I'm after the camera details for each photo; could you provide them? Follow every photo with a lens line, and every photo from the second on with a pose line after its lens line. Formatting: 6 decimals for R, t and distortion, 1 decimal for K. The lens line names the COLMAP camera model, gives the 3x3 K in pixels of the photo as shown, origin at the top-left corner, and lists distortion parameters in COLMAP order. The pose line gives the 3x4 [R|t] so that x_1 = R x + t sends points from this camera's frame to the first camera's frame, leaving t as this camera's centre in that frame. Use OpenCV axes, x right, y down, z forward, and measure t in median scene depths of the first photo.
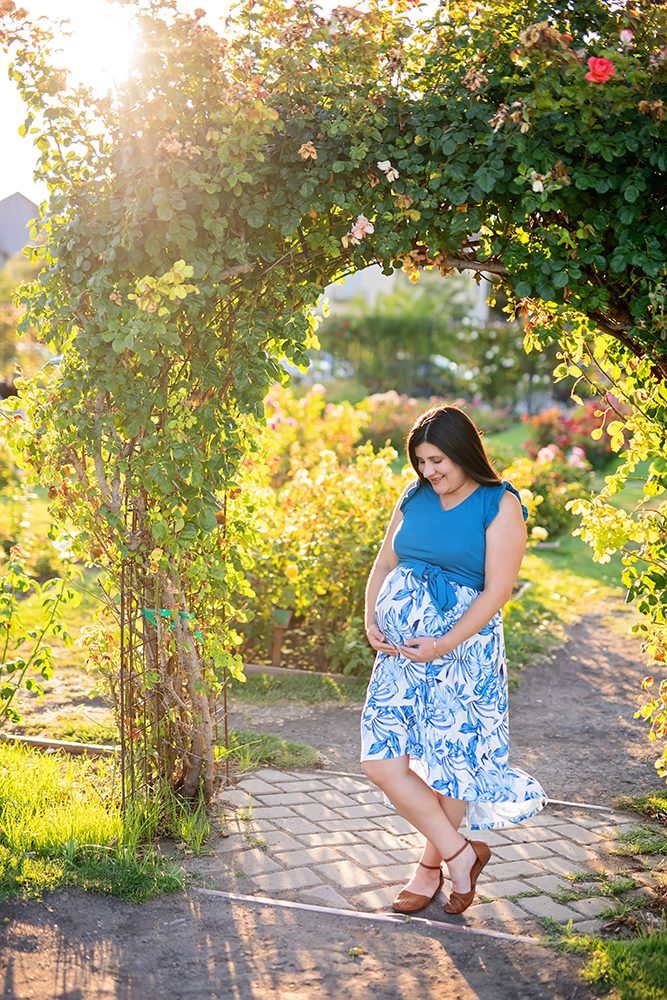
lens RADIAL K [[1477.3, 0, 333.5], [0, 1477.3, 500.0], [0, 0, 1]] dist [0.029320, 0.071175]
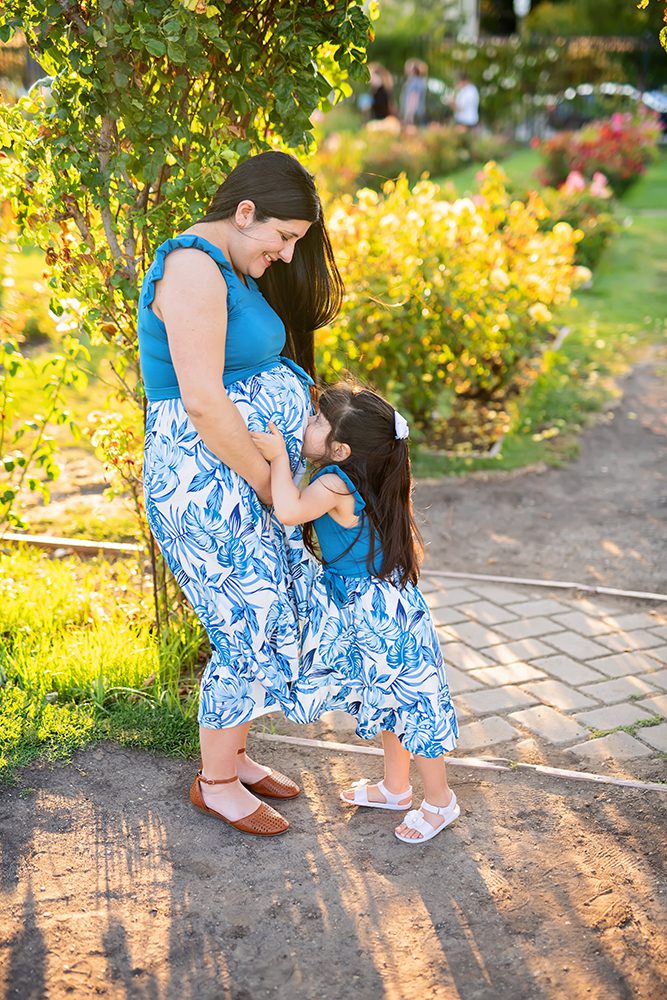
lens RADIAL K [[1477.3, 0, 333.5], [0, 1477.3, 500.0], [0, 0, 1]] dist [0.029320, 0.071175]
pose [[0.999465, -0.031778, 0.007744, -0.041558], [0.029918, 0.983909, 0.176150, -0.010047], [-0.013217, -0.175824, 0.984333, 0.168474]]
